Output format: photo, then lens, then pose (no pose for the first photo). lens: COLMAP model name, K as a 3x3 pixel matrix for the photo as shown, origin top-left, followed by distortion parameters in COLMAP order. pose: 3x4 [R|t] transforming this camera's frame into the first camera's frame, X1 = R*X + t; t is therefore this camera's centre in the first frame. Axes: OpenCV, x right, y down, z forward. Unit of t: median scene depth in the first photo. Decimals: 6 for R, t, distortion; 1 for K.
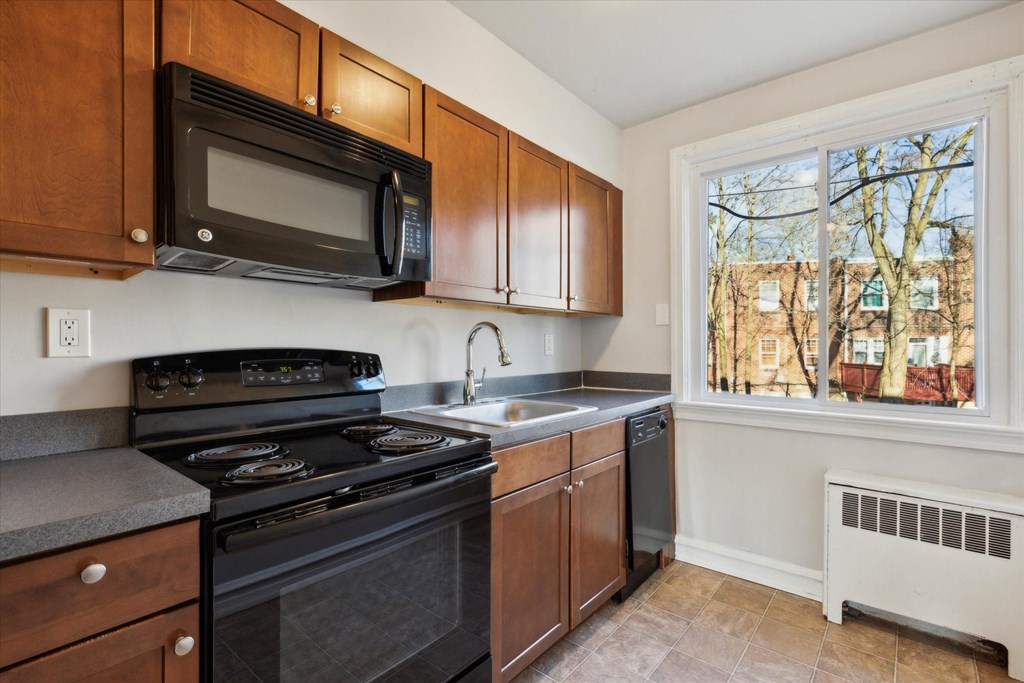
lens RADIAL K [[498.1, 0, 512.0], [0, 498.1, 341.5], [0, 0, 1]] dist [0.001218, -0.000095]
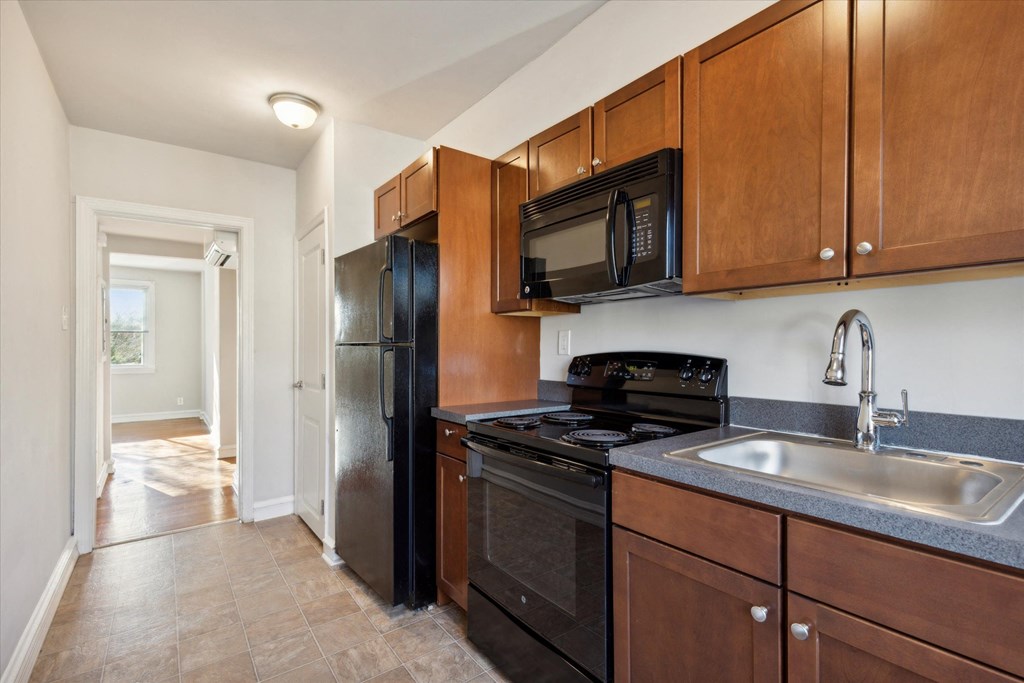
lens RADIAL K [[483.0, 0, 509.4], [0, 483.0, 355.7], [0, 0, 1]] dist [0.000128, -0.000094]
pose [[-0.273944, 0.016369, -0.961606, 0.797378], [0.011460, 0.999840, 0.013755, 0.003222], [0.961678, -0.007252, -0.274087, 1.005802]]
